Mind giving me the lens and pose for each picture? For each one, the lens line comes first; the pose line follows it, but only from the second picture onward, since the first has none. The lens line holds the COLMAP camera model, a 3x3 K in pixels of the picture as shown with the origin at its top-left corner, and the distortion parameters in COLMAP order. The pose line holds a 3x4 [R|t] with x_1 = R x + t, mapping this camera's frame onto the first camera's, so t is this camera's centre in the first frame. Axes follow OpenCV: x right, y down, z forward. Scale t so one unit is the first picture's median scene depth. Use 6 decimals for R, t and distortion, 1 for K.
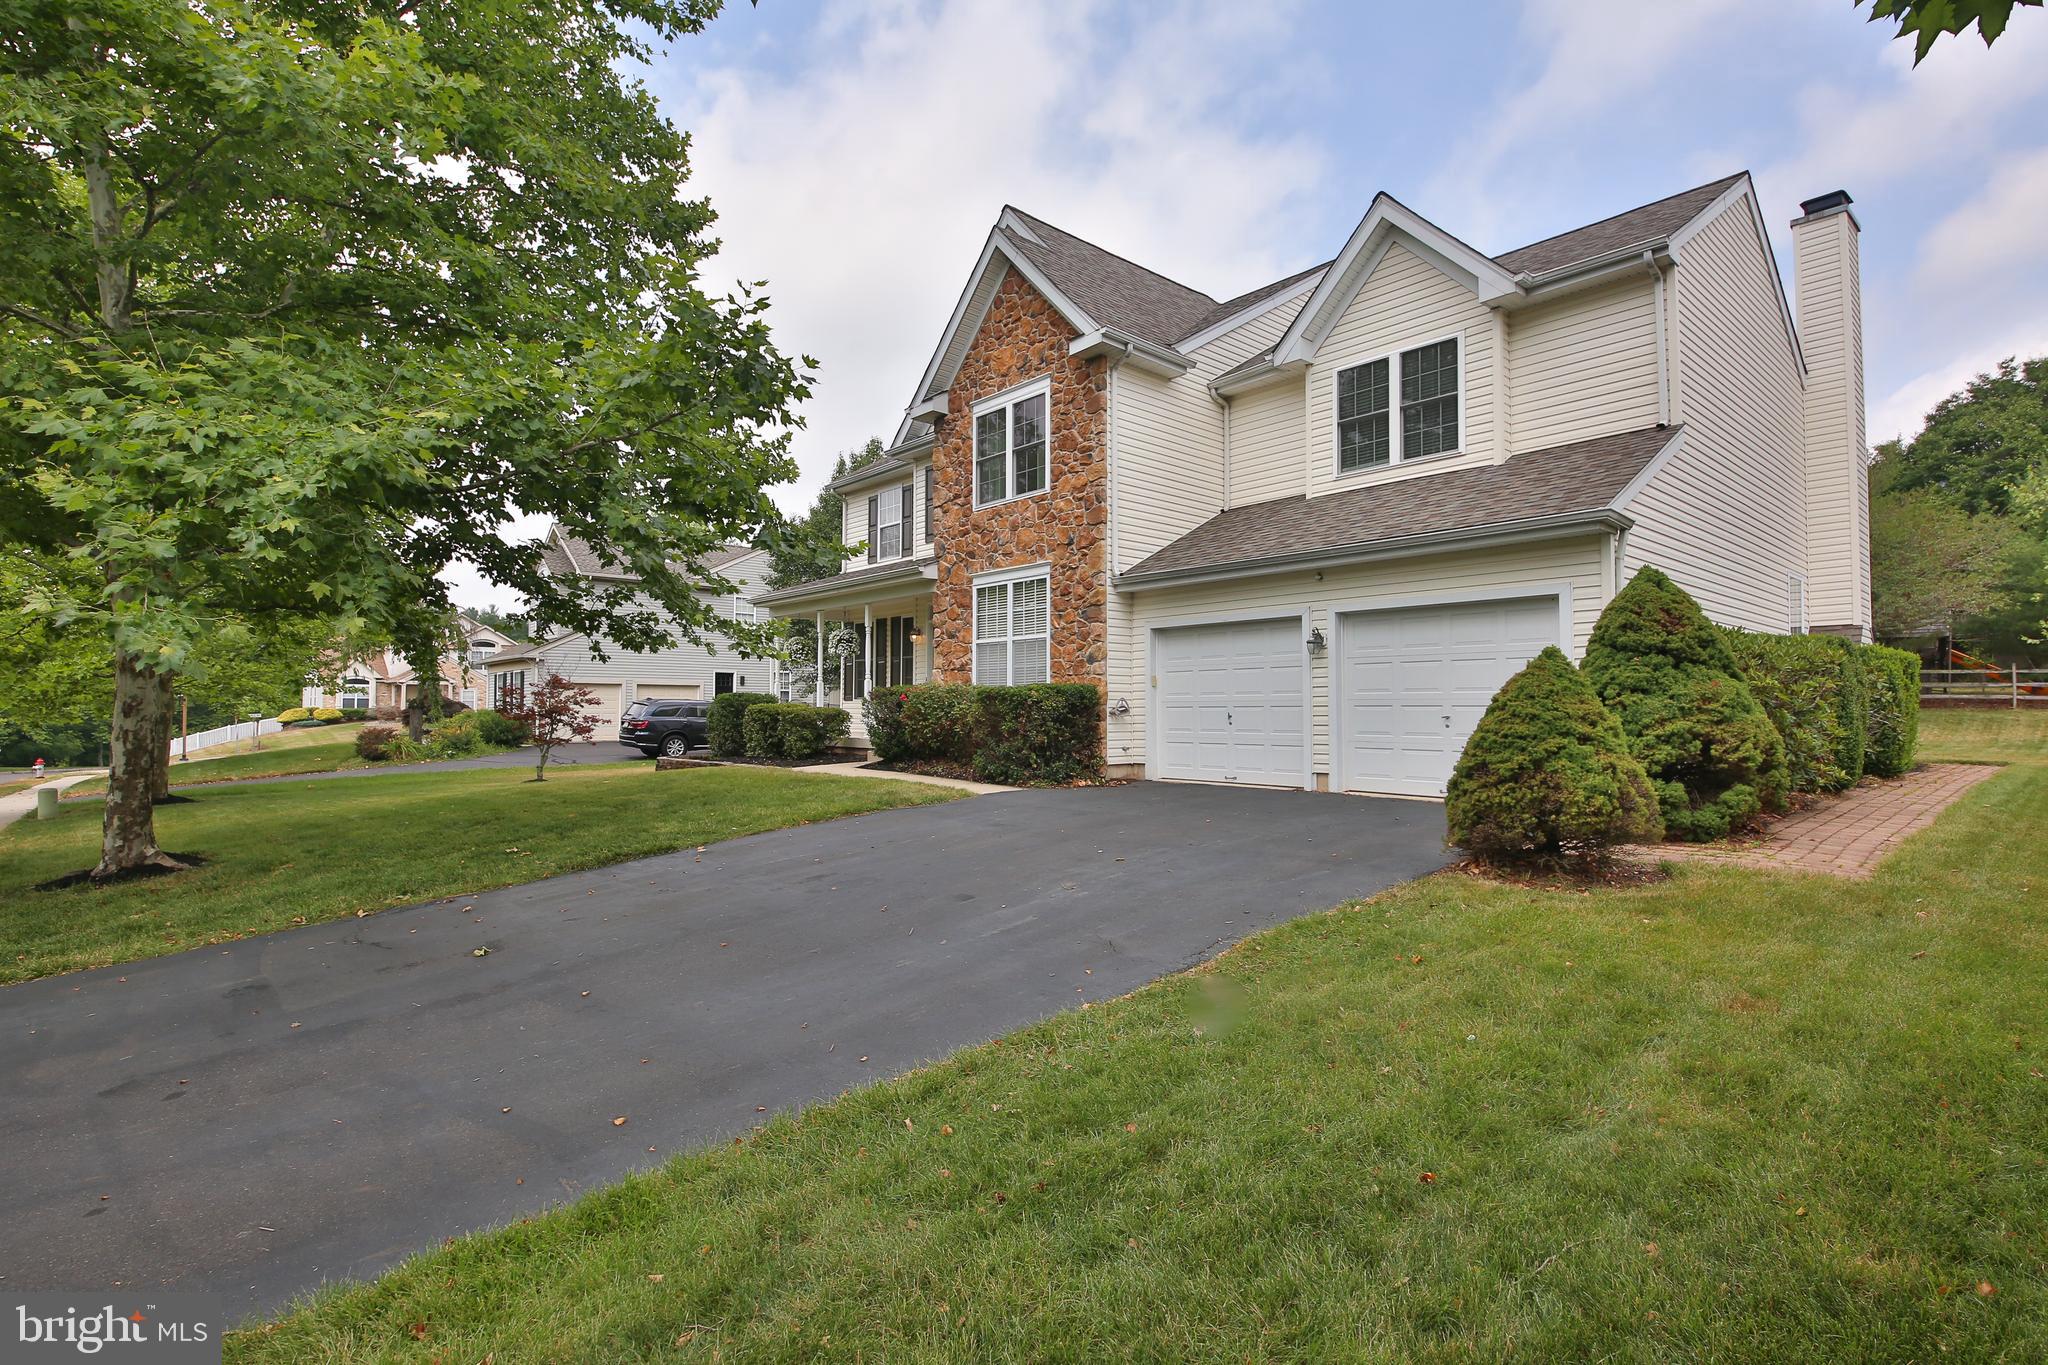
lens RADIAL K [[979.4, 0, 1023.6], [0, 979.4, 689.0], [0, 0, 1]] dist [0.003475, 0.000101]
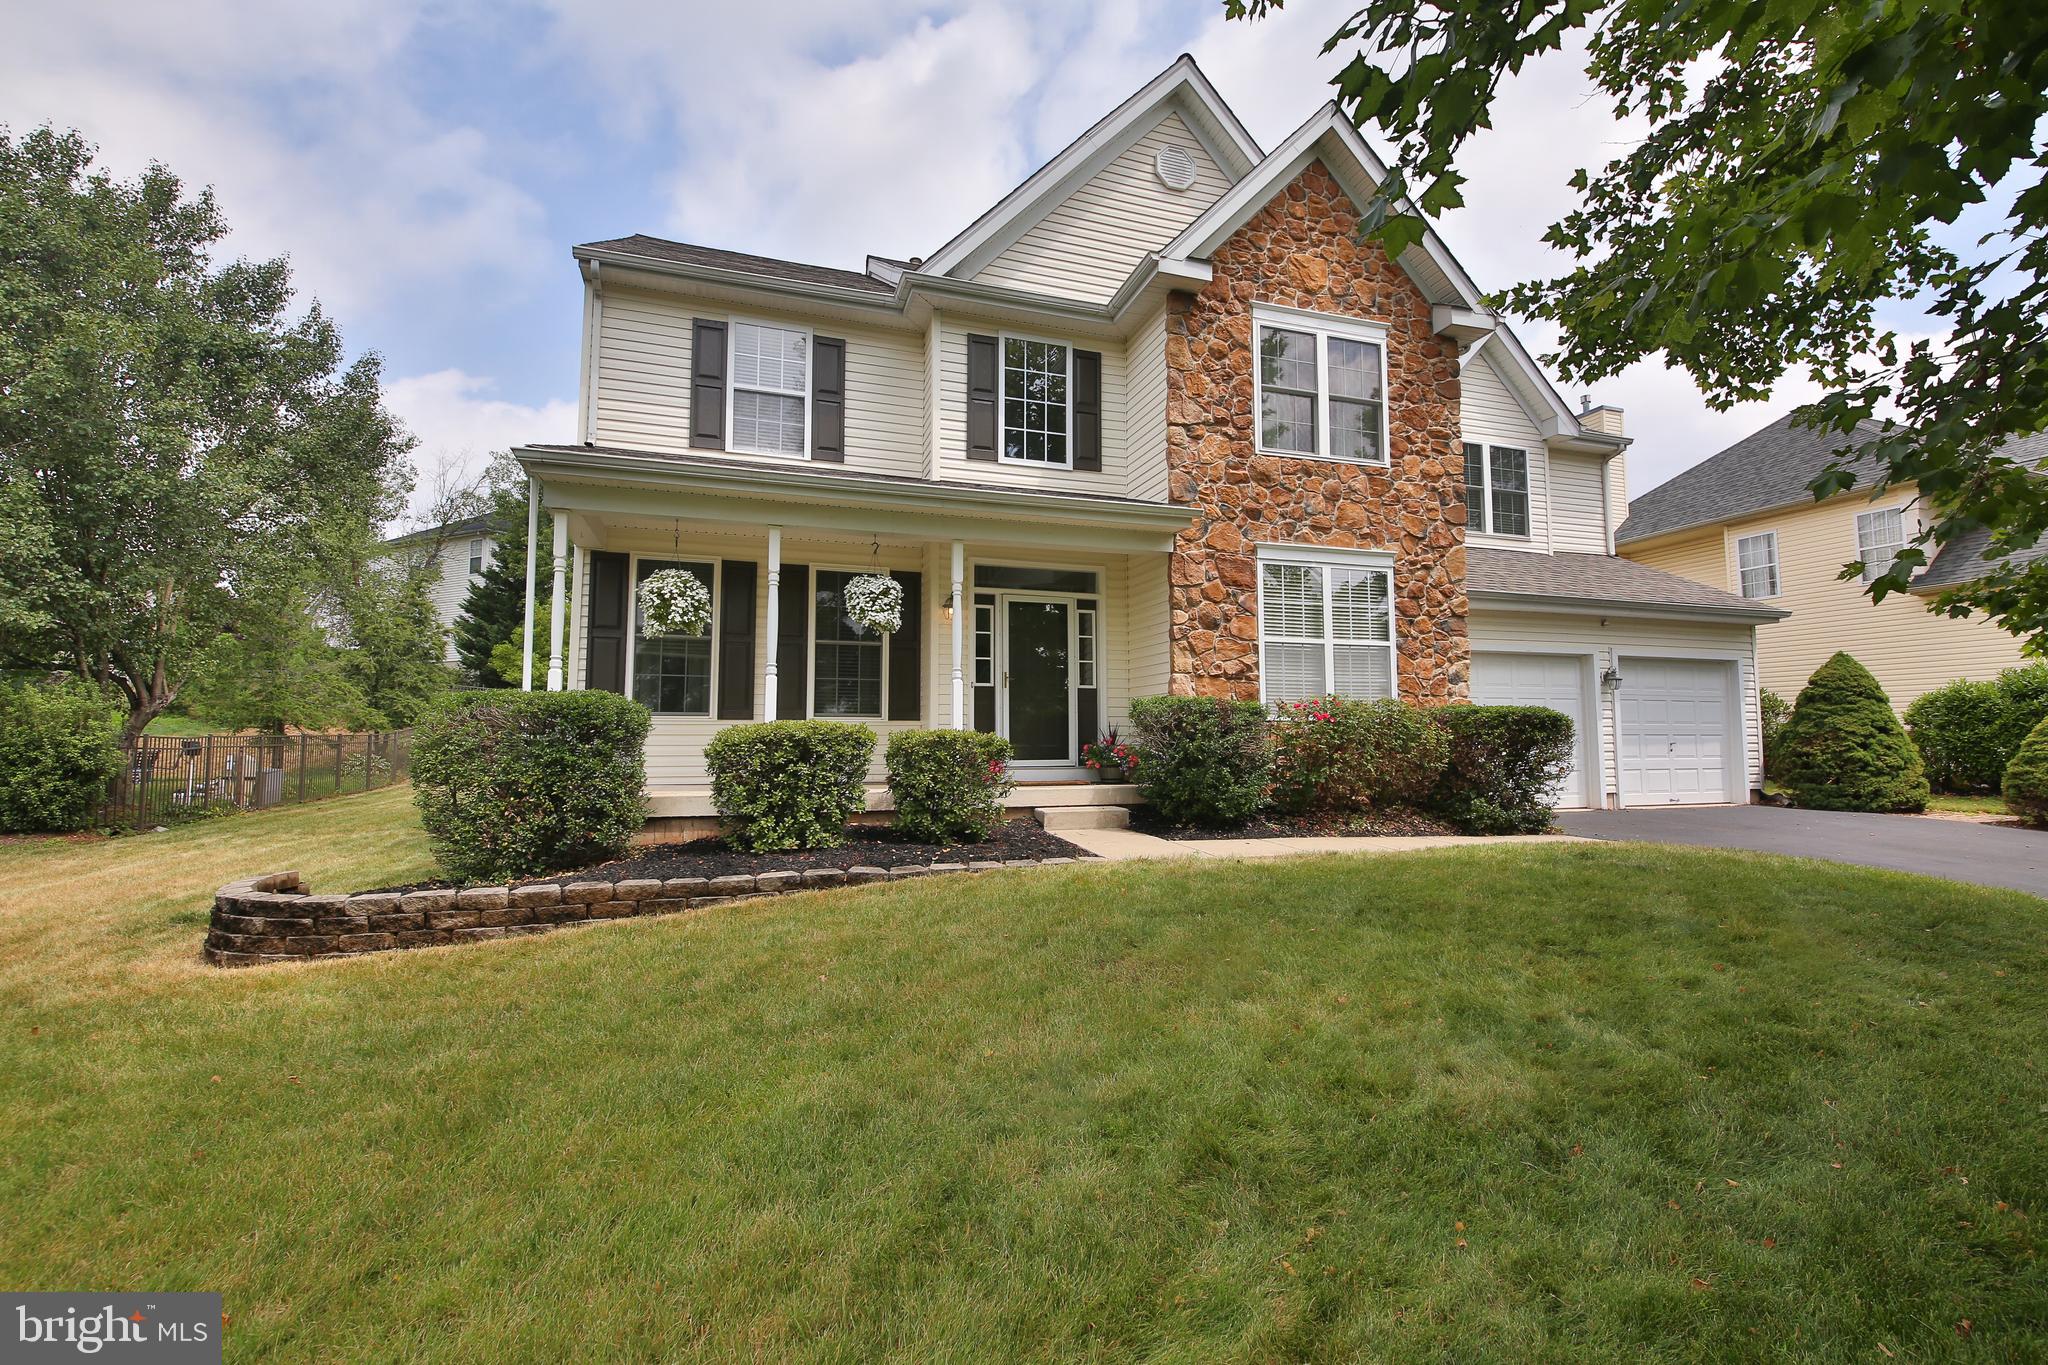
lens RADIAL K [[885.0, 0, 1023.8], [0, 885.0, 674.4], [0, 0, 1]] dist [0.002270, 0.000031]
pose [[0.392207, 0.065676, 0.917530, -0.691147], [-0.022593, 0.997835, -0.061767, 0.019563], [-0.919600, 0.003495, 0.392841, 0.908957]]
